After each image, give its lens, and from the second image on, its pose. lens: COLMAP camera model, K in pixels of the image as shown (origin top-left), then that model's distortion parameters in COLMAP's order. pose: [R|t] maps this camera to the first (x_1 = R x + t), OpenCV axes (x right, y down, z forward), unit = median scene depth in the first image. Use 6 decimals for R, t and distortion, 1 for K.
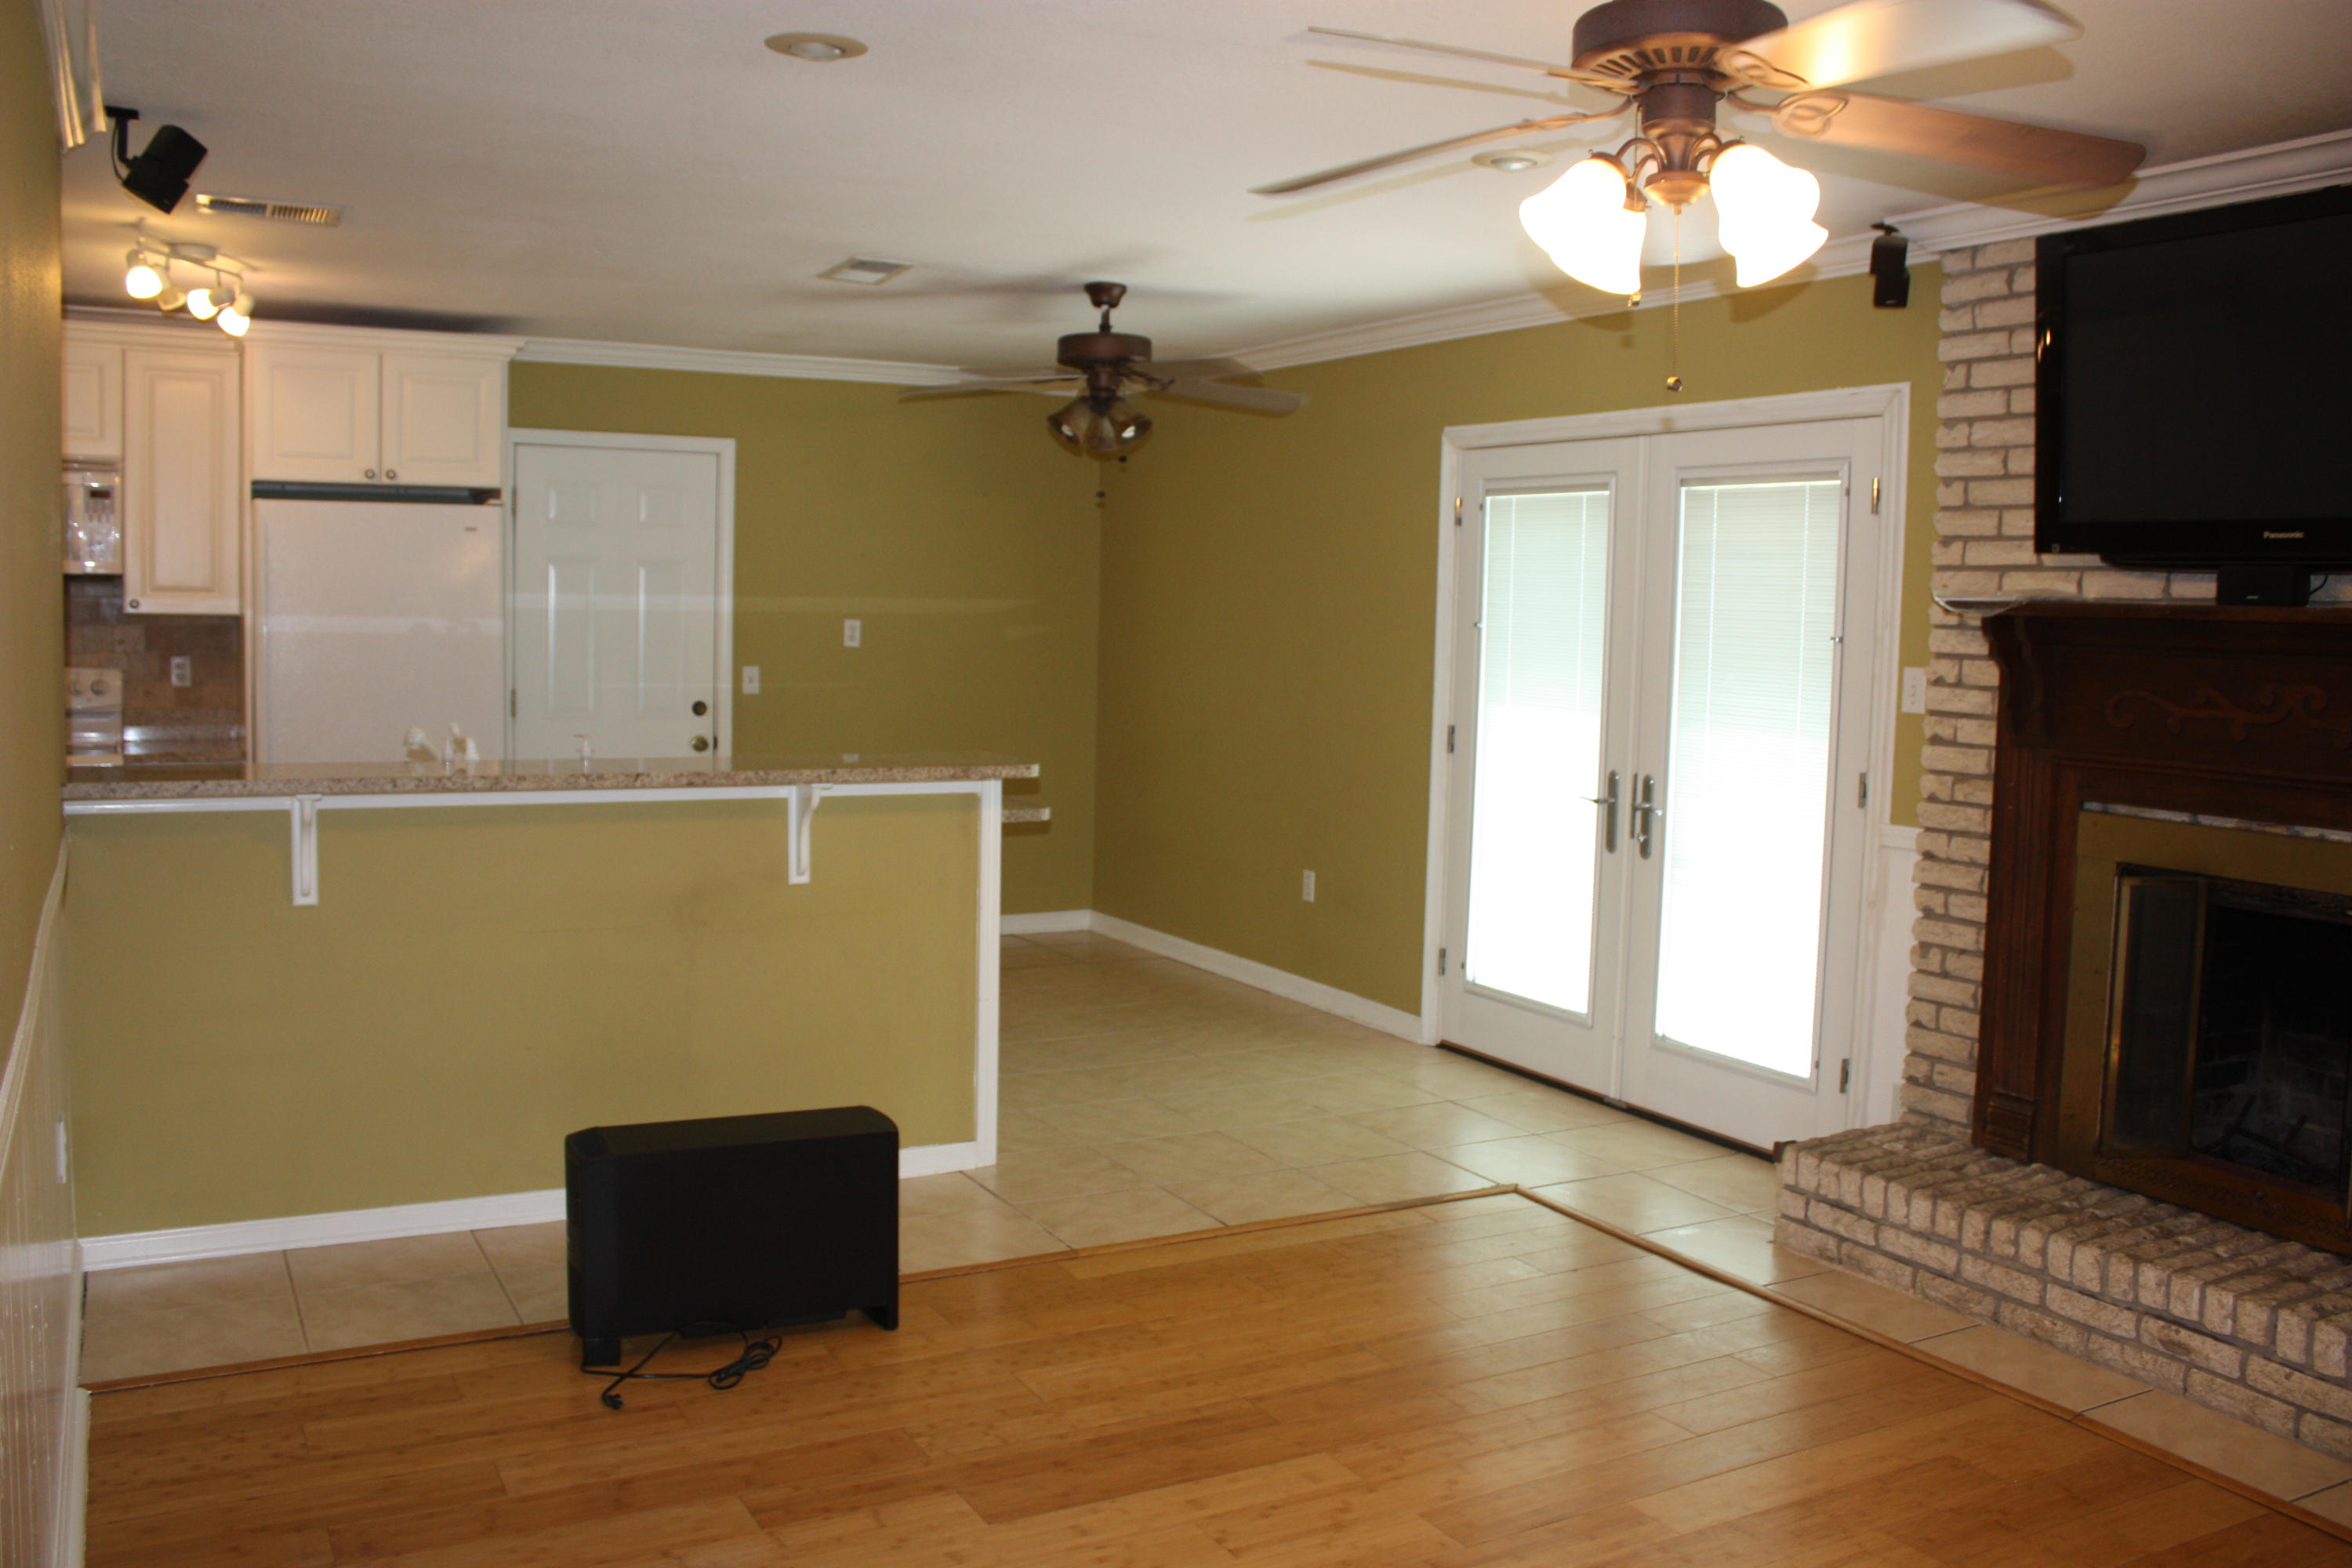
lens RADIAL K [[1946.0, 0, 1165.9], [0, 1946.0, 745.3], [0, 0, 1]] dist [-0.159598, 0.136666]
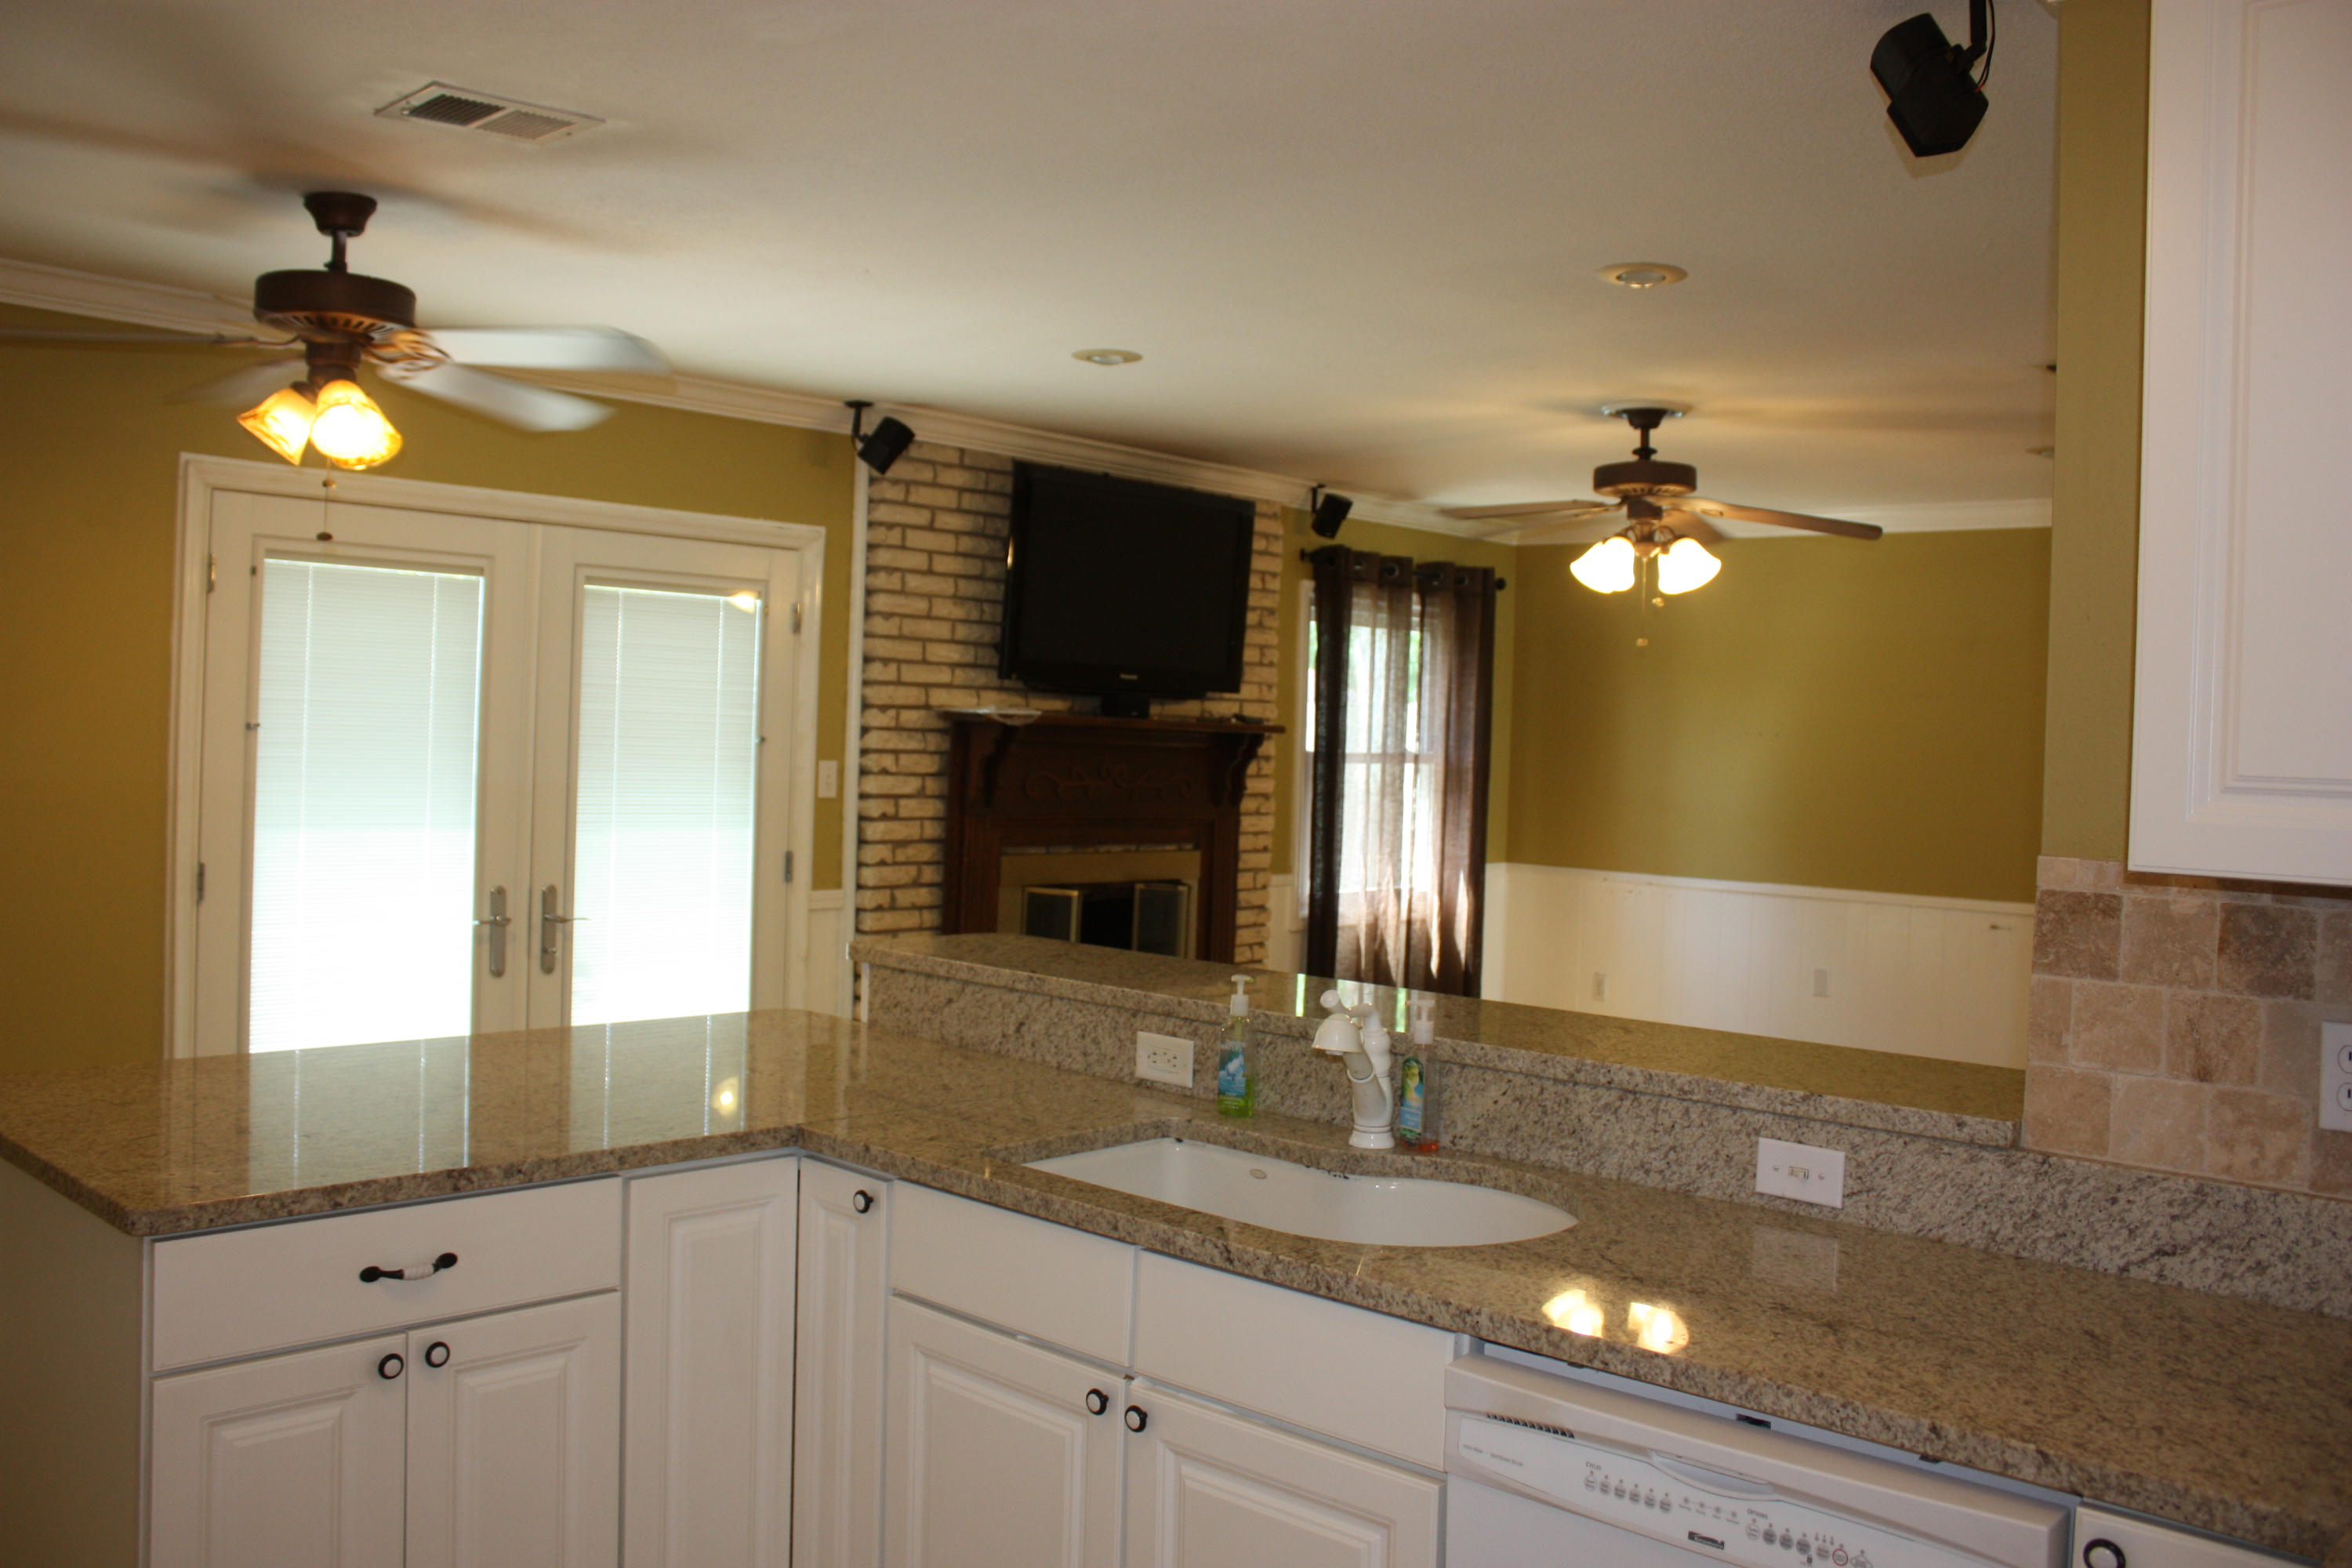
lens RADIAL K [[1946.0, 0, 1165.9], [0, 1946.0, 745.3], [0, 0, 1]] dist [-0.159598, 0.136666]
pose [[-0.297155, -0.048790, 0.953582, -0.859836], [0.022903, 0.998042, 0.058201, -0.117917], [-0.954555, 0.039135, -0.295456, 1.156165]]
